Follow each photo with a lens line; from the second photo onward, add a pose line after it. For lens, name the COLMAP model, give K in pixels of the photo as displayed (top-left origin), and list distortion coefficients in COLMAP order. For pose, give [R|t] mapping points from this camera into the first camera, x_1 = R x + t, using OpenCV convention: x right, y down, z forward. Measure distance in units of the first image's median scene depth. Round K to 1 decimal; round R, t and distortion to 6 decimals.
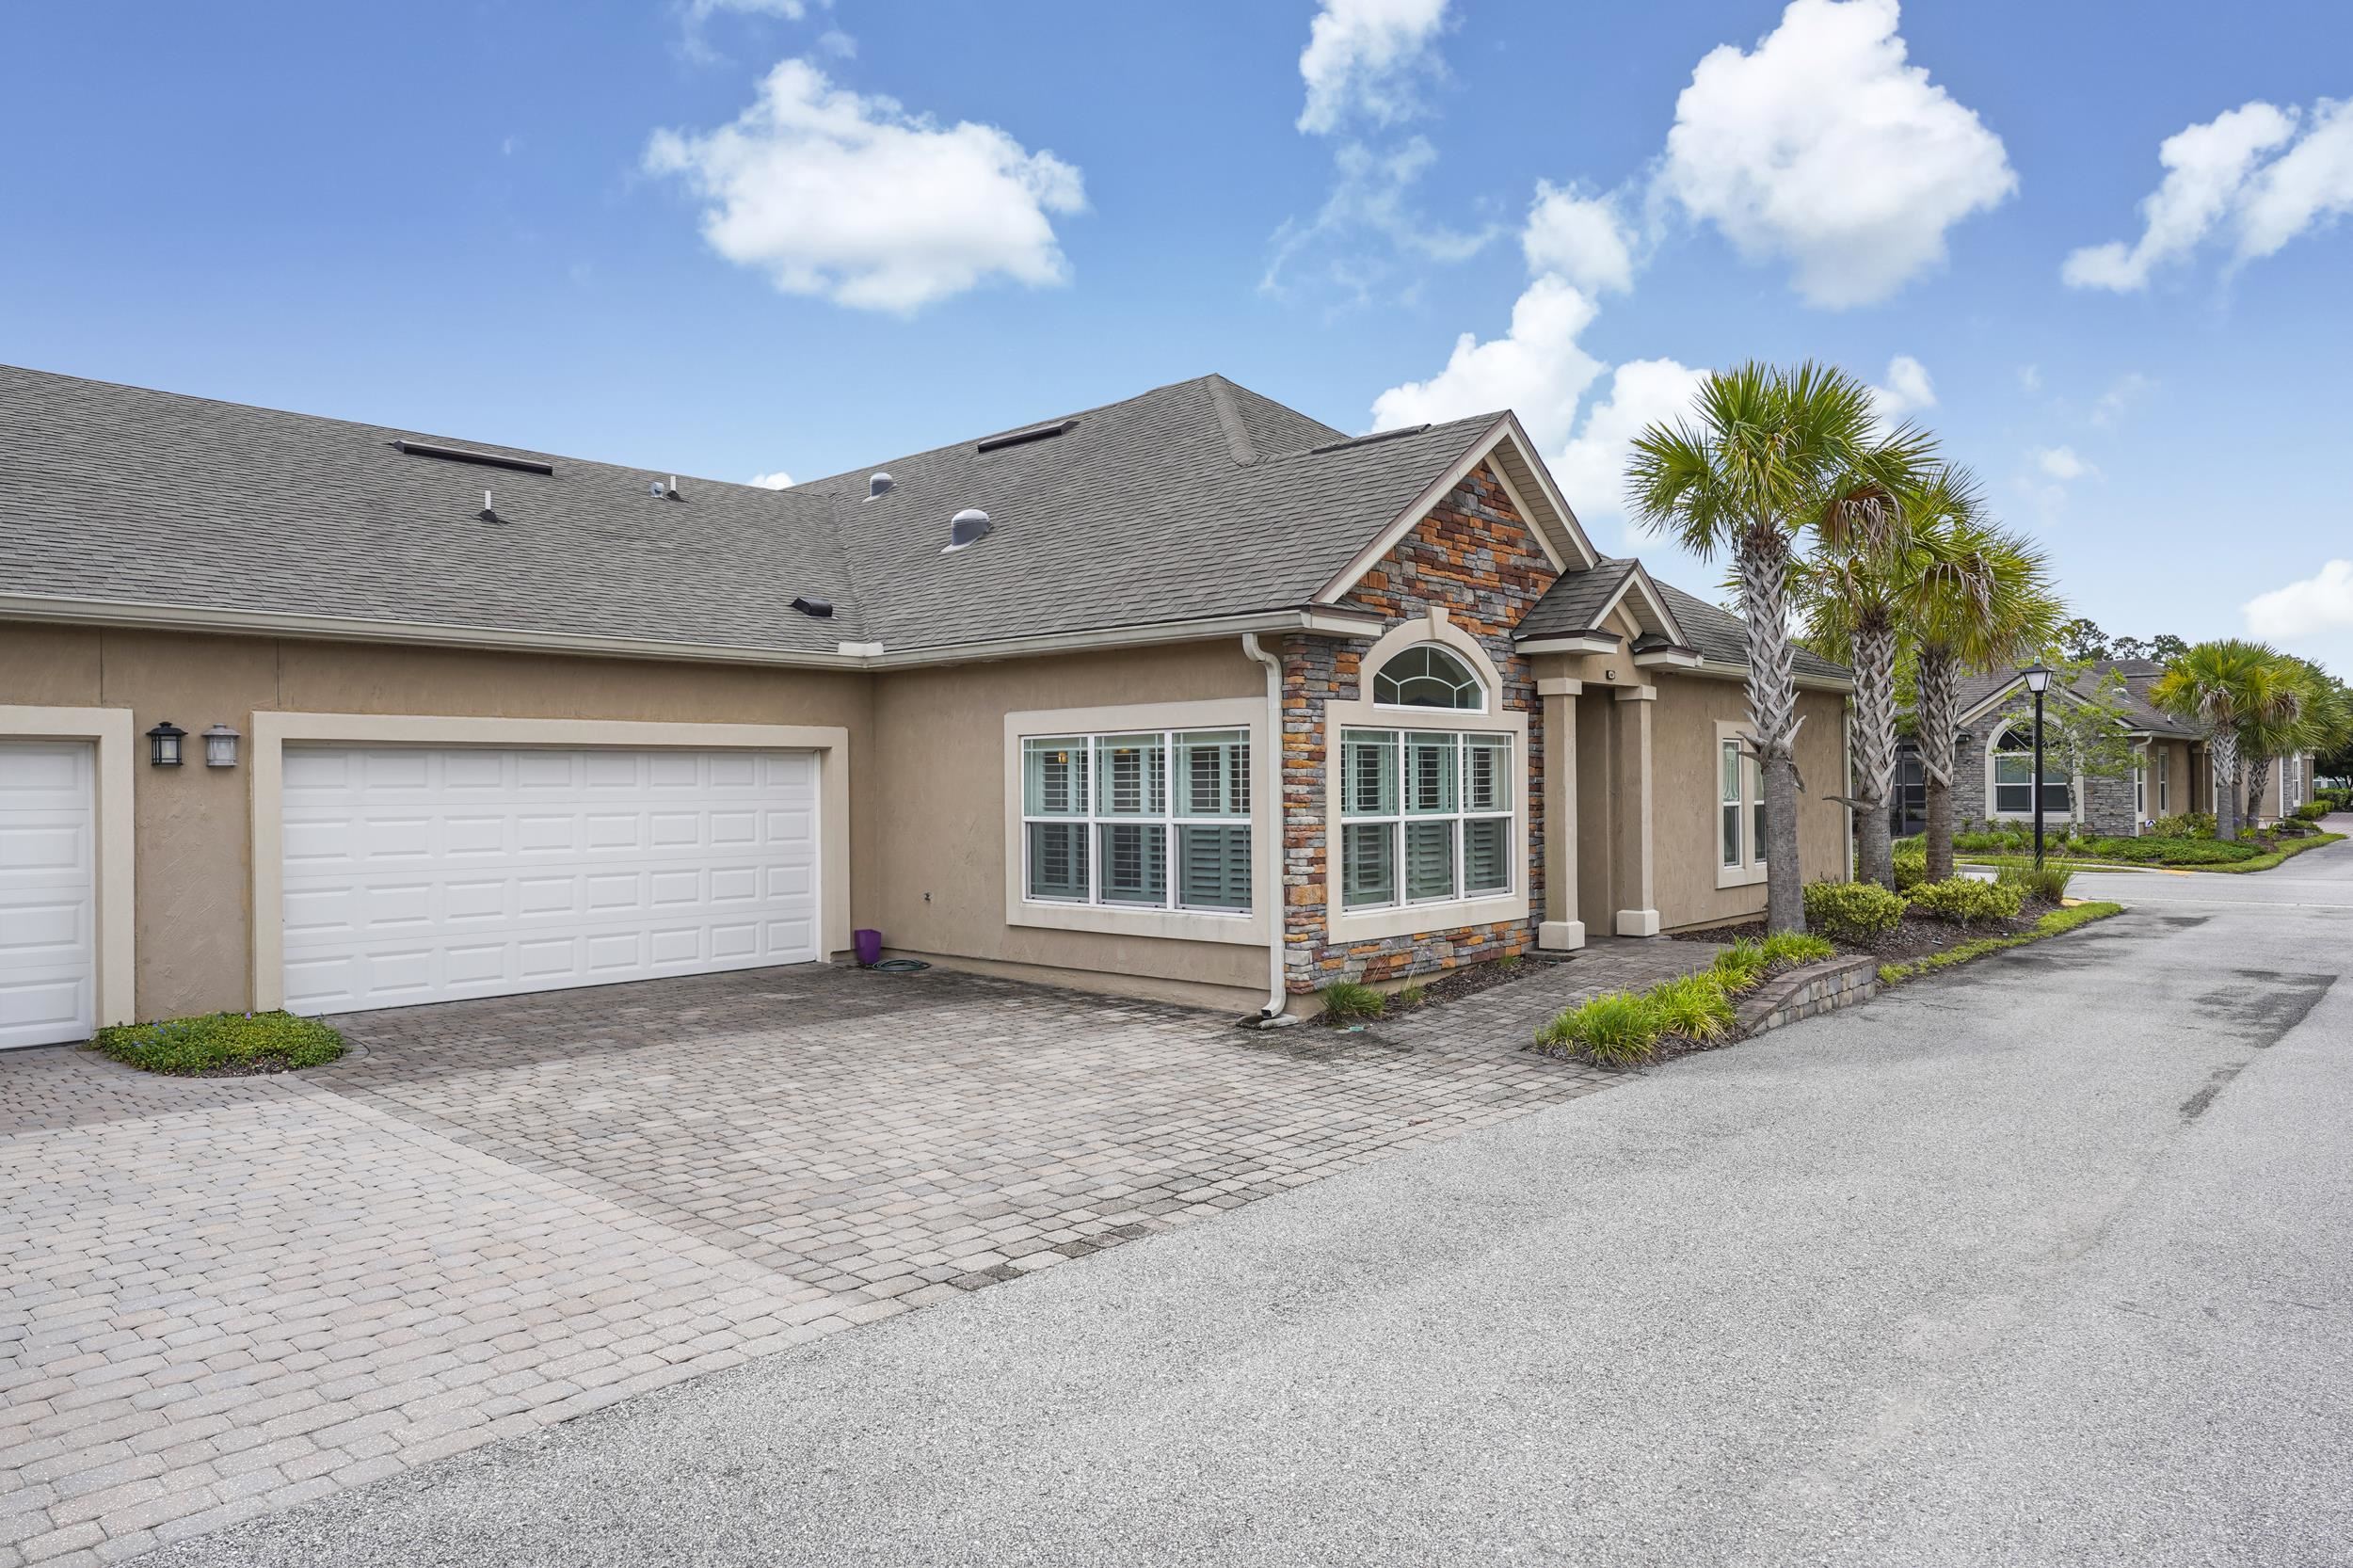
lens RADIAL K [[1500.5, 0, 1178.0], [0, 1500.5, 786.0], [0, 0, 1]] dist [0.001544, -0.000140]
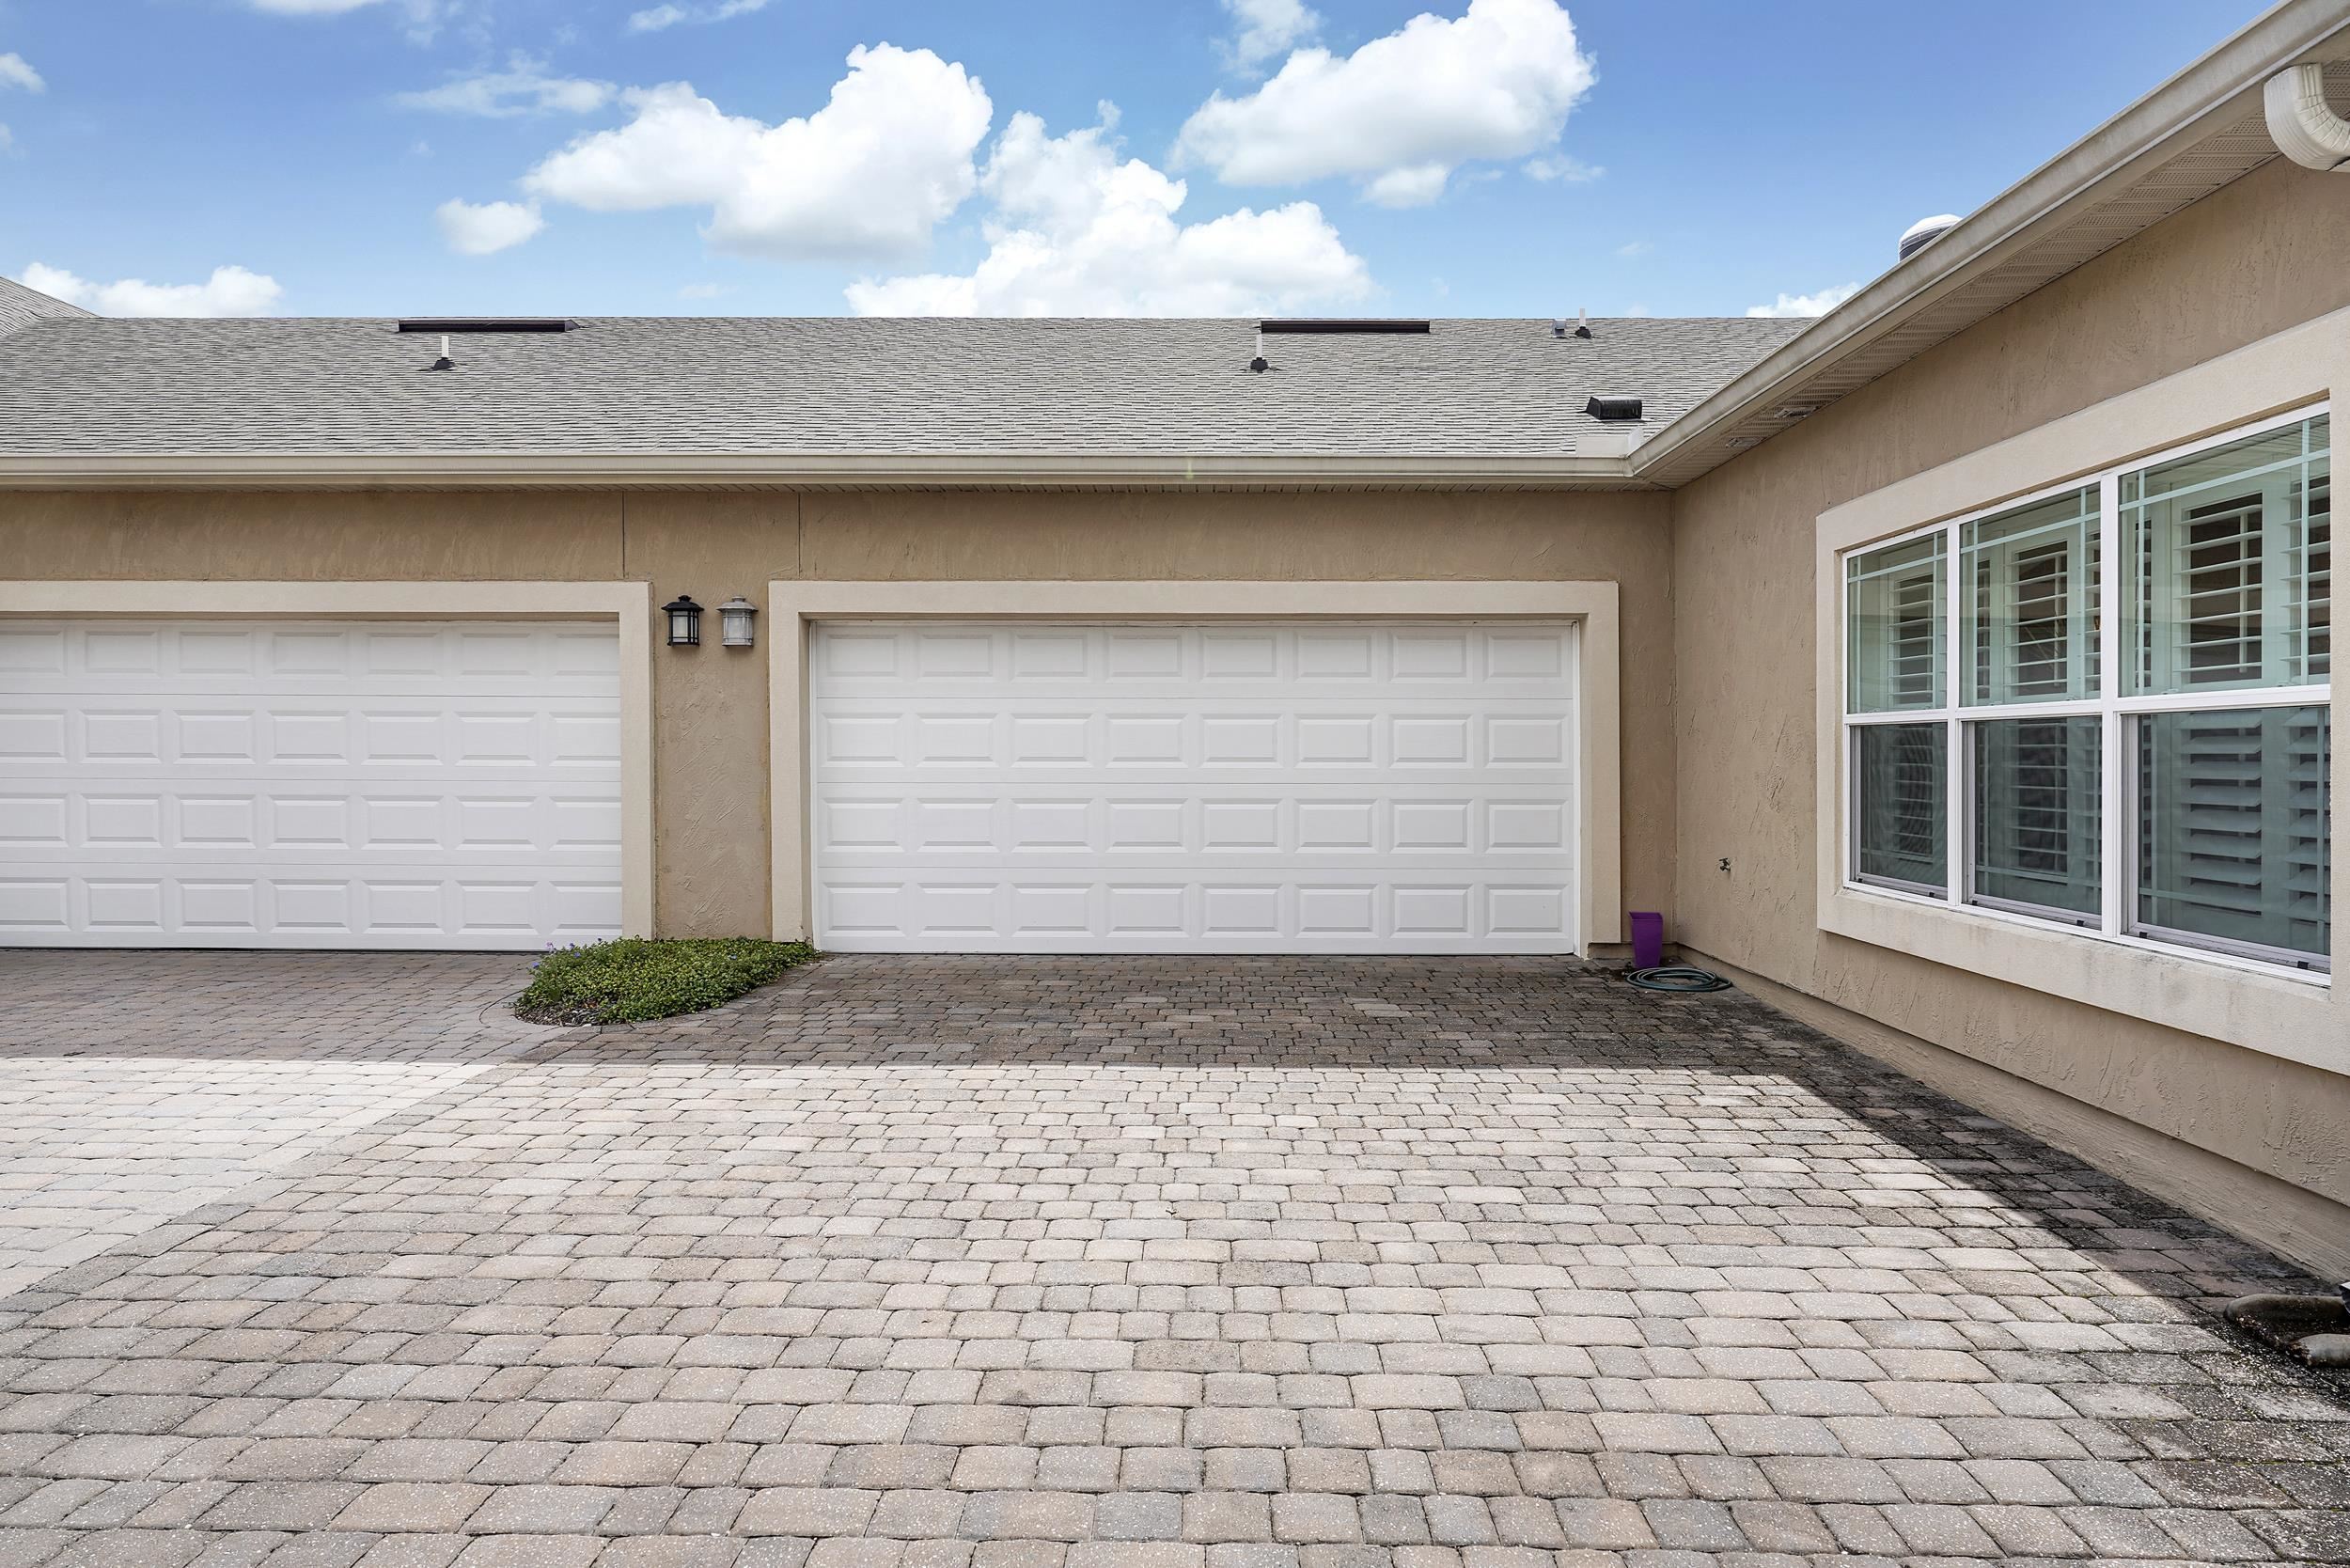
lens RADIAL K [[1399.1, 0, 1172.2], [0, 1399.1, 758.7], [0, 0, 1]] dist [-0.000562, -0.000037]
pose [[0.667170, 0.013443, -0.744784, 0.102947], [-0.008502, 0.999909, 0.010432, 0.035687], [0.744857, -0.000627, 0.667224, 0.587640]]
